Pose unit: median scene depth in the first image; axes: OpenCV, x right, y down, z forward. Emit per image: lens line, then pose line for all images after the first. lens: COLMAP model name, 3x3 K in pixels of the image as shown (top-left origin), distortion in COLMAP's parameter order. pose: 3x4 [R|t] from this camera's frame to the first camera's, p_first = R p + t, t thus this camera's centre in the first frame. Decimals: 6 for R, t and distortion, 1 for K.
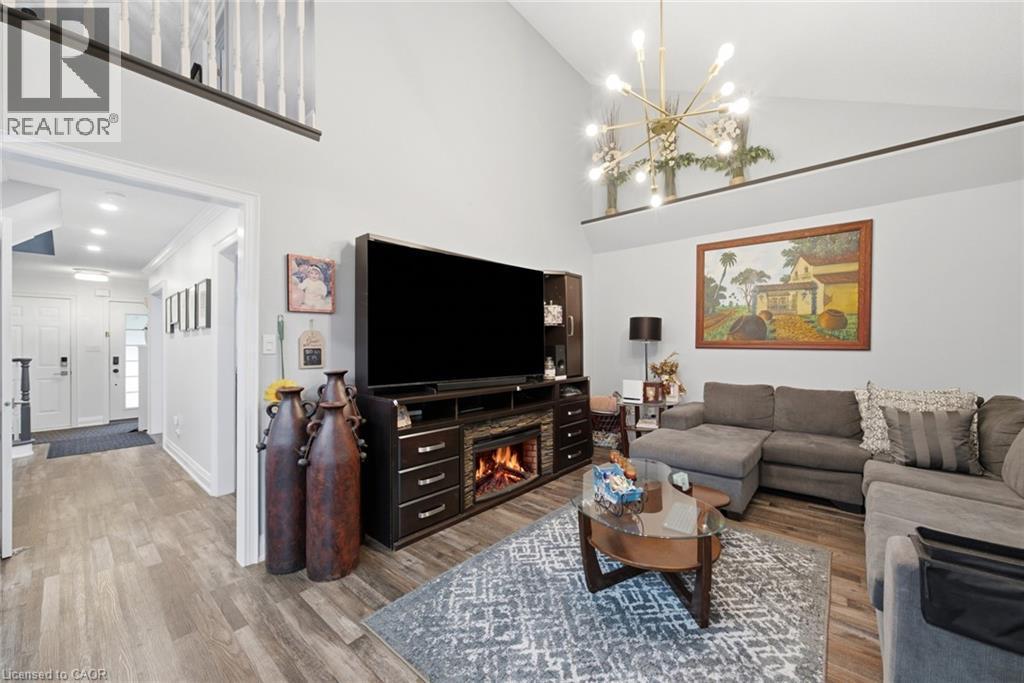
lens RADIAL K [[389.8, 0, 513.5], [0, 389.8, 345.4], [0, 0, 1]] dist [-0.012992, 0.002657]
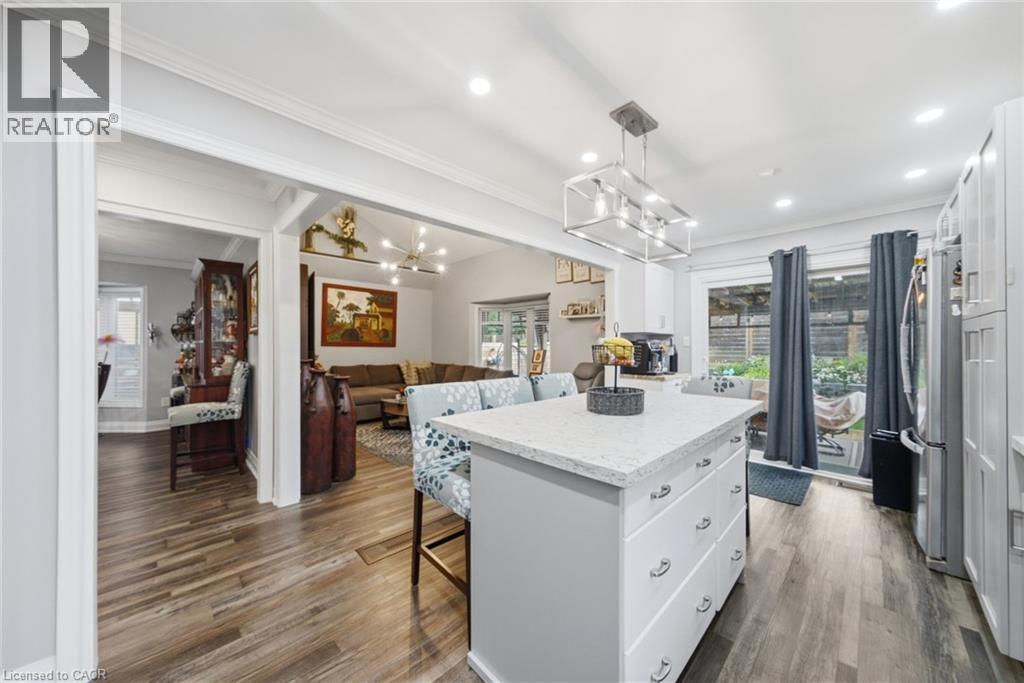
lens RADIAL K [[359.0, 0, 513.5], [0, 359.0, 343.4], [0, 0, 1]] dist [0.000967, 0.000559]
pose [[0.083747, 0.009169, 0.996445, -1.612285], [-0.002918, 0.999956, -0.008956, 0.013701], [-0.996483, -0.002157, 0.083770, 0.112113]]
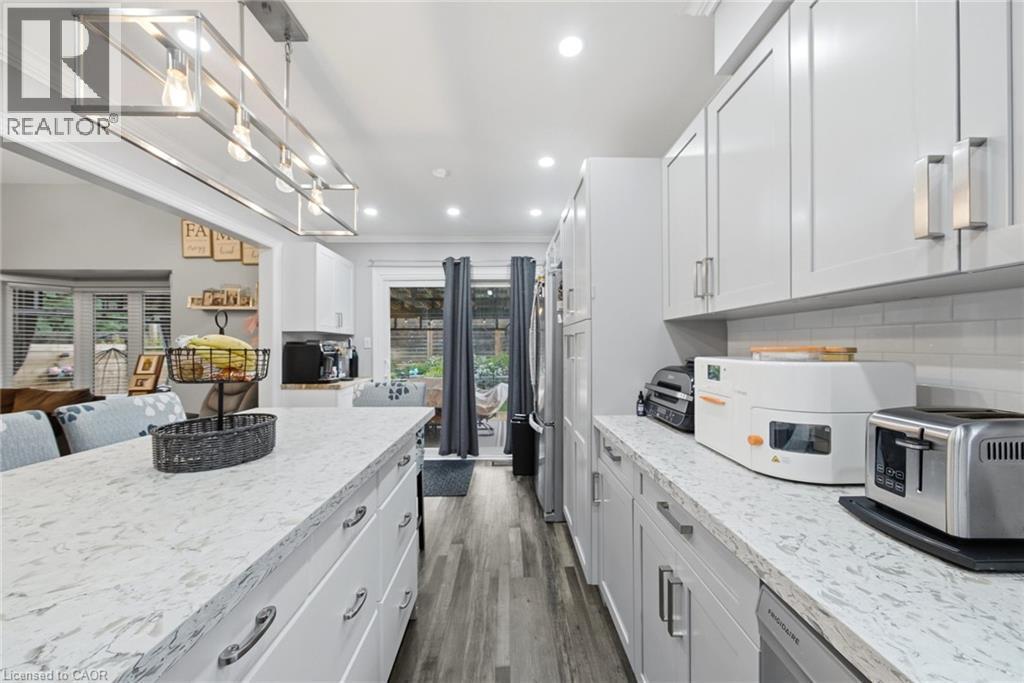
lens RADIAL K [[363.0, 0, 515.4], [0, 363.0, 346.4], [0, 0, 1]] dist [-0.006366, 0.001197]
pose [[-0.662379, 0.007043, 0.749135, -1.444116], [0.006166, 0.999973, -0.003948, 0.012358], [-0.749143, 0.002004, -0.662405, -0.002741]]
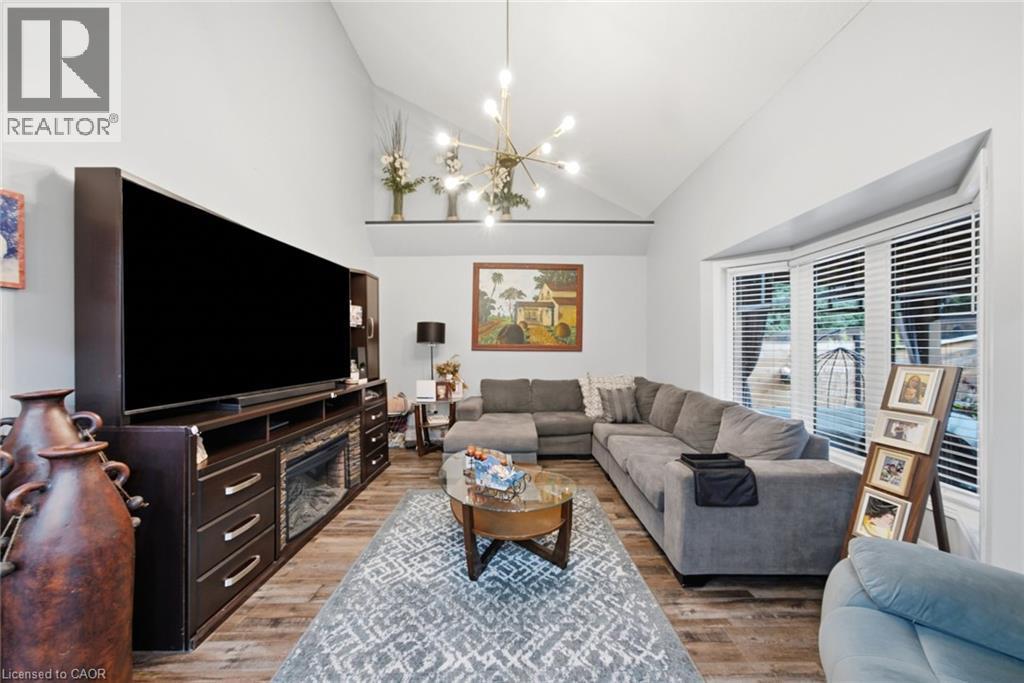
lens RADIAL K [[363.0, 0, 518.2], [0, 363.0, 347.6], [0, 0, 1]] dist [-0.006366, 0.001197]
pose [[0.747206, 0.001106, 0.664592, -0.269784], [-0.000732, 0.999999, -0.000842, 0.001582], [-0.664593, 0.000142, 0.747206, 0.134666]]
